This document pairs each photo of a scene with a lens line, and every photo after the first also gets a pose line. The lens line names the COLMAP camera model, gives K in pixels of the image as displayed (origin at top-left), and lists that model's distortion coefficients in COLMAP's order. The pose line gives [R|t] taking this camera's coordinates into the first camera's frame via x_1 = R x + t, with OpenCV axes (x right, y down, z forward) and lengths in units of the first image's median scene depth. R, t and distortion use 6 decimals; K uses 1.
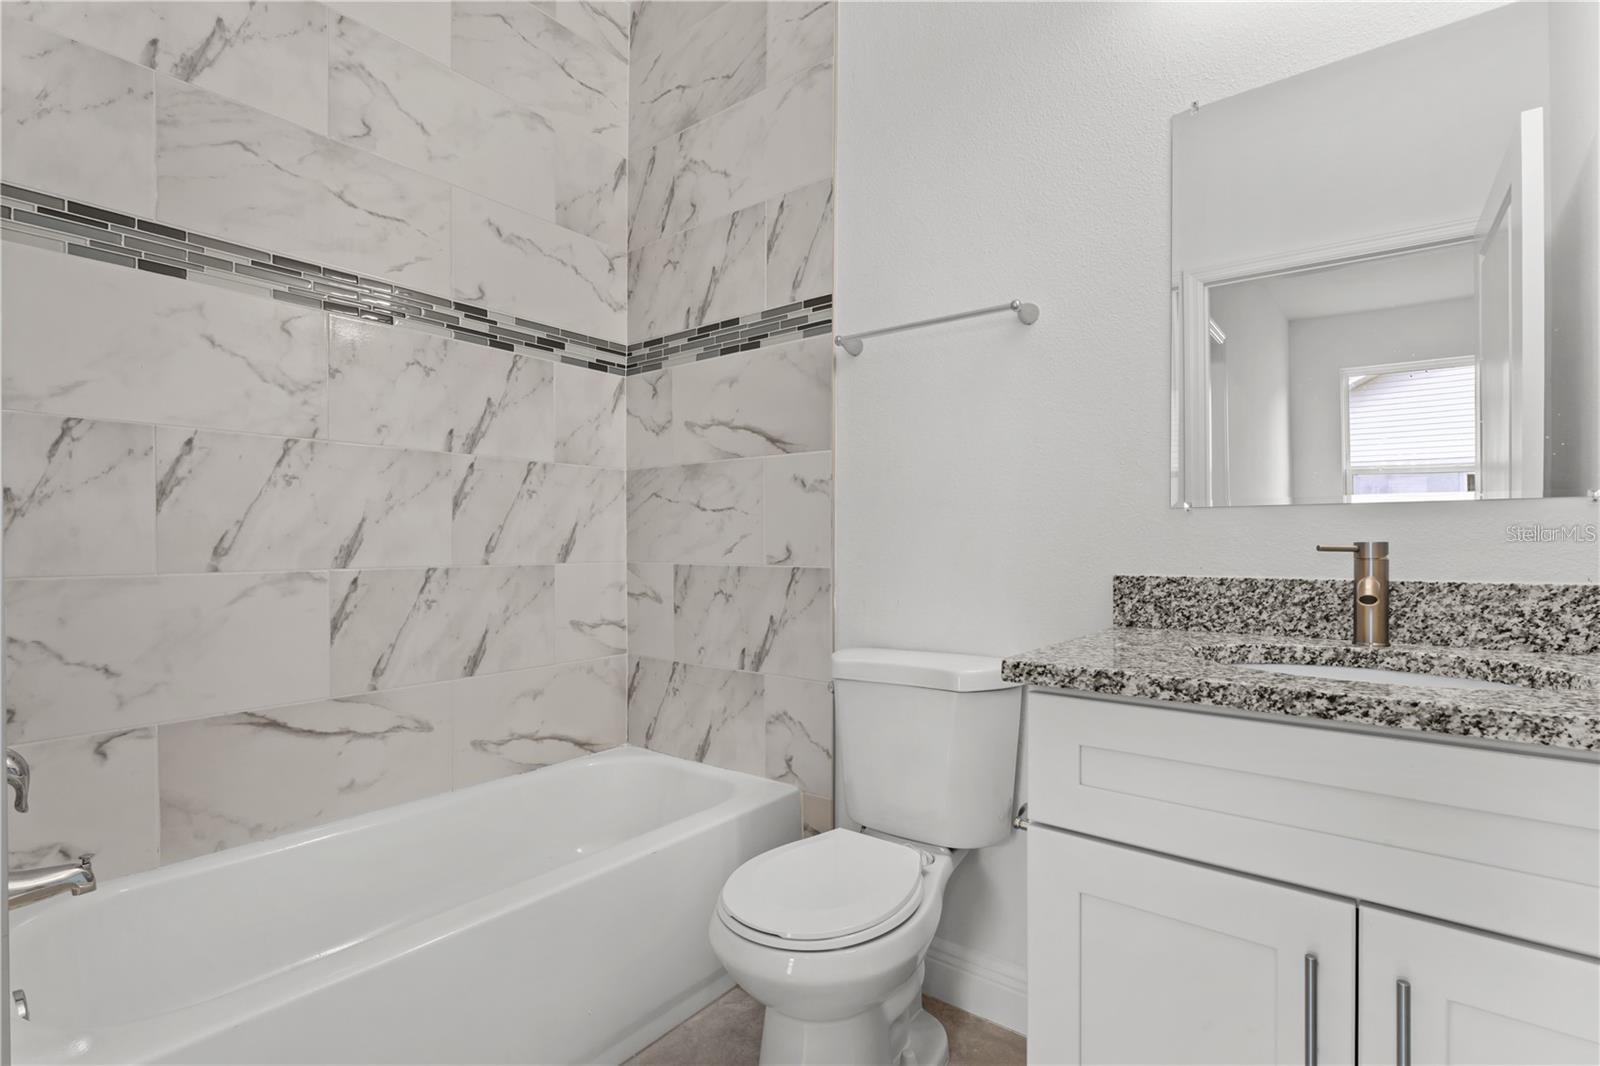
lens RADIAL K [[745.9, 0, 800.5], [0, 745.9, 550.1], [0, 0, 1]] dist [-0.001469, -0.000248]
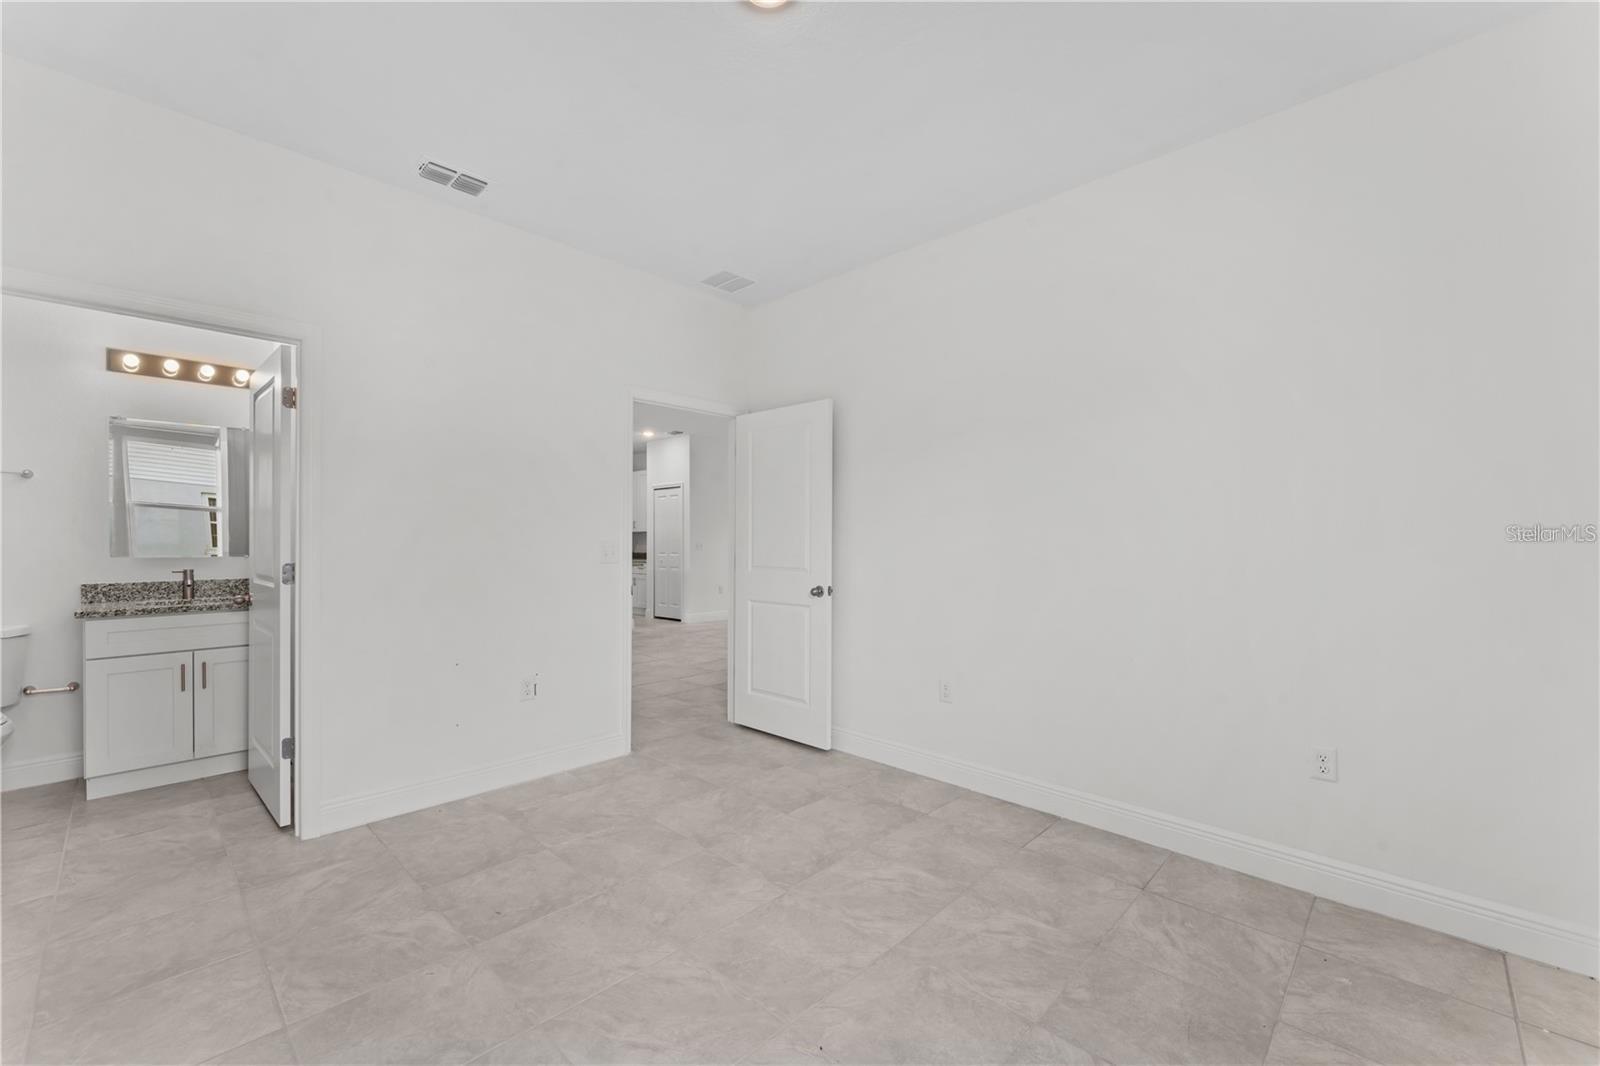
lens RADIAL K [[648.2, 0, 794.4], [0, 648.2, 532.2], [0, 0, 1]] dist [-0.006741, 0.000315]
pose [[0.103844, 0.007028, 0.994569, -1.961201], [0.006768, 0.999947, -0.007773, -0.144117], [-0.994571, 0.007538, 0.103791, -2.158291]]
